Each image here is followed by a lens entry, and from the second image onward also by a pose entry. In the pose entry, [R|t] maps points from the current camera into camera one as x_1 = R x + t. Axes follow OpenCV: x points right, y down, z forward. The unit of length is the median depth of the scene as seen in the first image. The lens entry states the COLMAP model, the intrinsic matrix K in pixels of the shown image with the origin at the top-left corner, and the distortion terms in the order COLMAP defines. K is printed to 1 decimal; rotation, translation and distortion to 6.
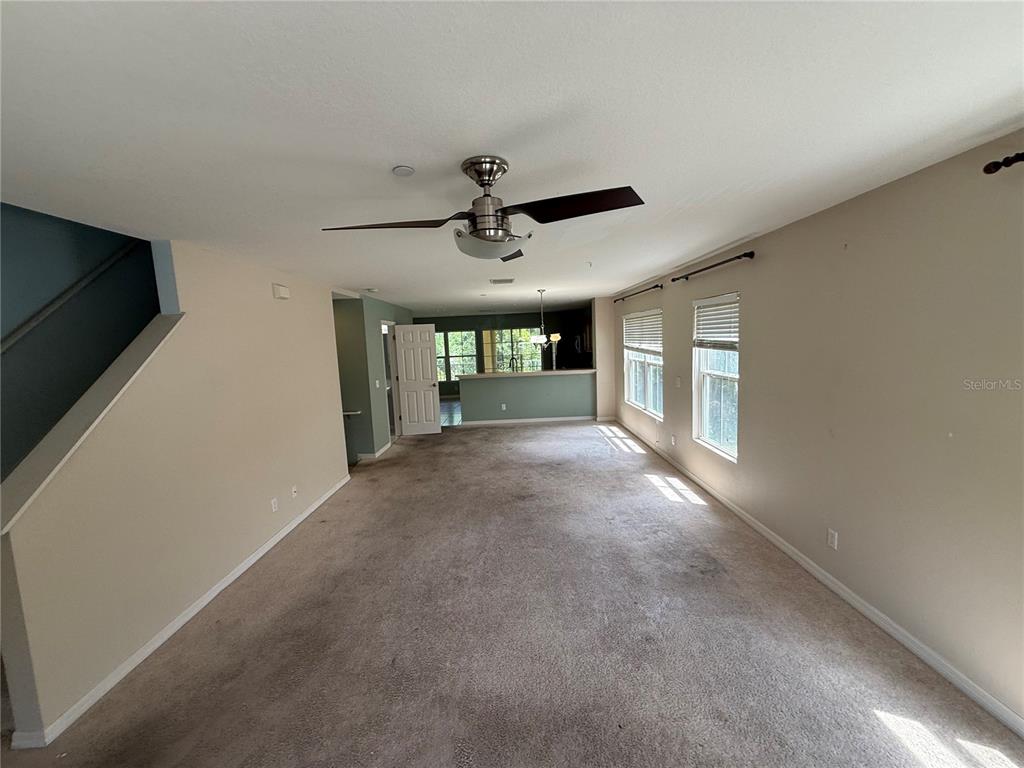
lens RADIAL K [[407.2, 0, 509.1], [0, 407.2, 383.2], [0, 0, 1]] dist [0.001445, 0.000240]
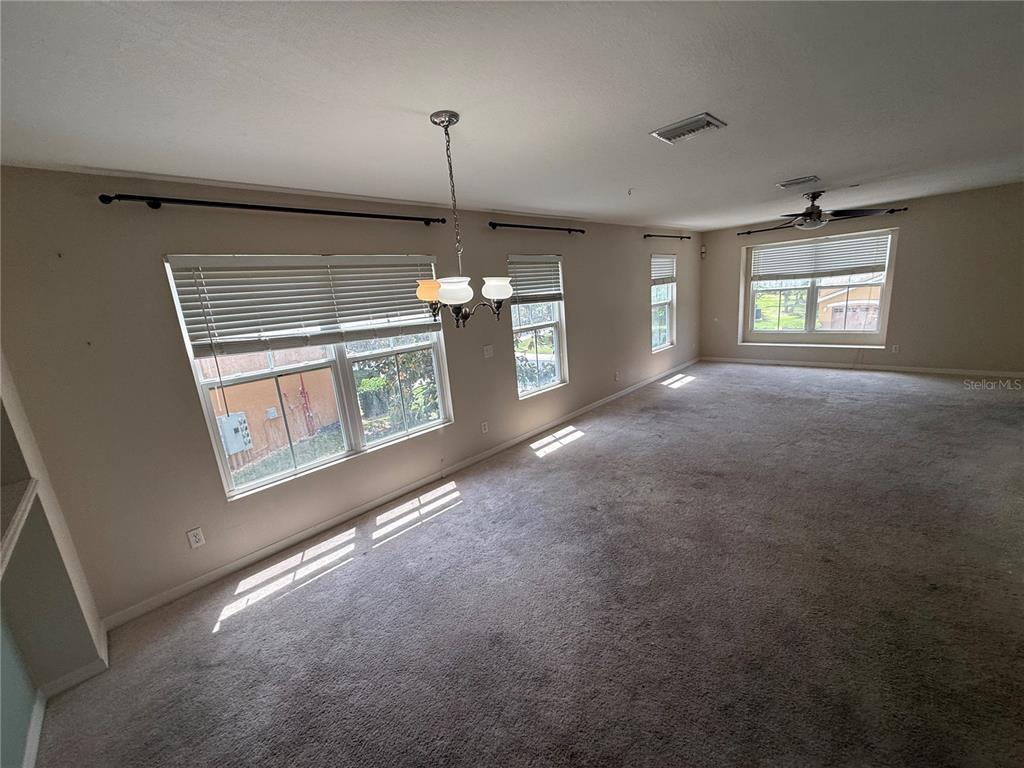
lens RADIAL K [[407.2, 0, 509.1], [0, 407.2, 383.2], [0, 0, 1]] dist [0.001445, 0.000240]
pose [[-0.702118, -0.050909, 0.710238, -0.242759], [0.193475, 0.946277, 0.259090, -0.172922], [-0.685272, 0.319325, -0.654548, 1.787692]]
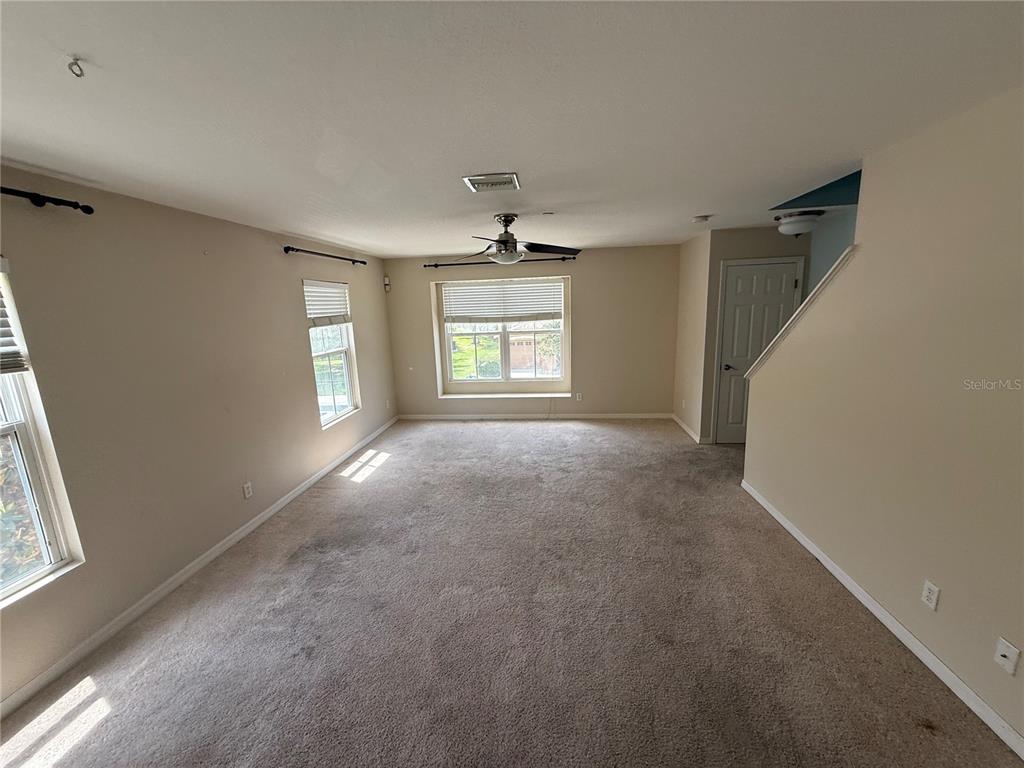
lens RADIAL K [[407.2, 0, 509.1], [0, 407.2, 383.2], [0, 0, 1]] dist [0.001445, 0.000240]
pose [[-0.991064, 0.060468, 0.118890, -0.102825], [0.093148, 0.951742, 0.292420, -0.135567], [-0.095470, 0.300882, -0.948871, 1.239119]]
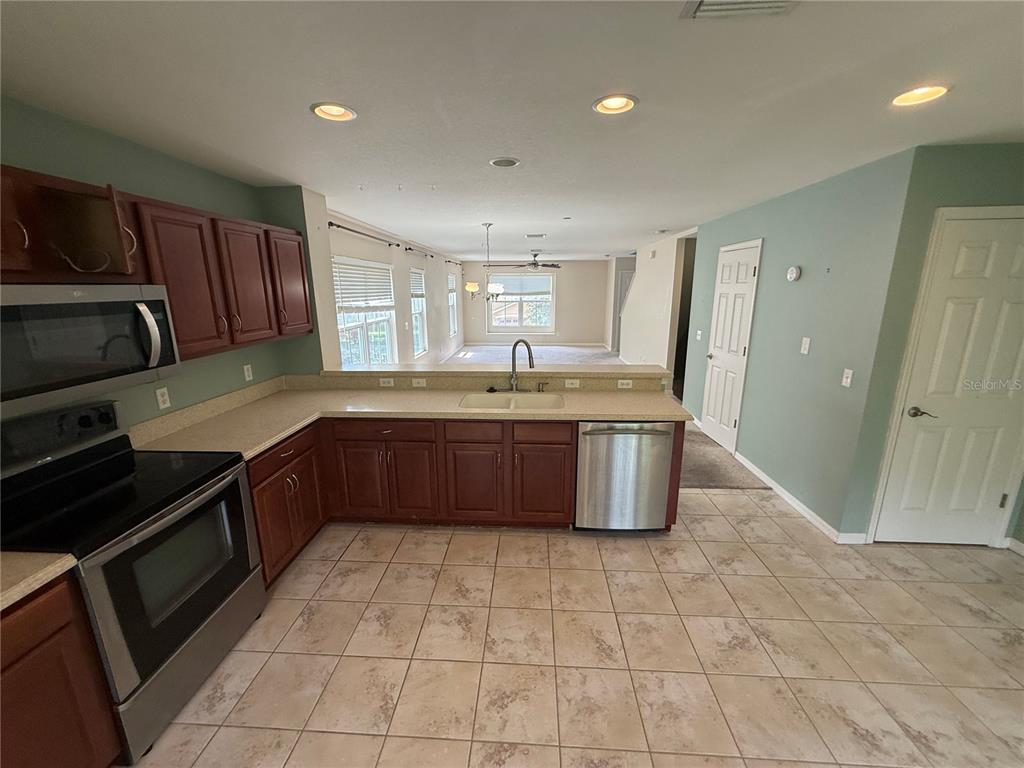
lens RADIAL K [[407.2, 0, 509.1], [0, 407.2, 383.2], [0, 0, 1]] dist [0.001445, 0.000240]
pose [[-0.997359, 0.037617, 0.062122, 0.003439], [0.056178, 0.941719, 0.331677, -0.291426], [-0.046024, 0.334291, -0.941345, 2.686078]]
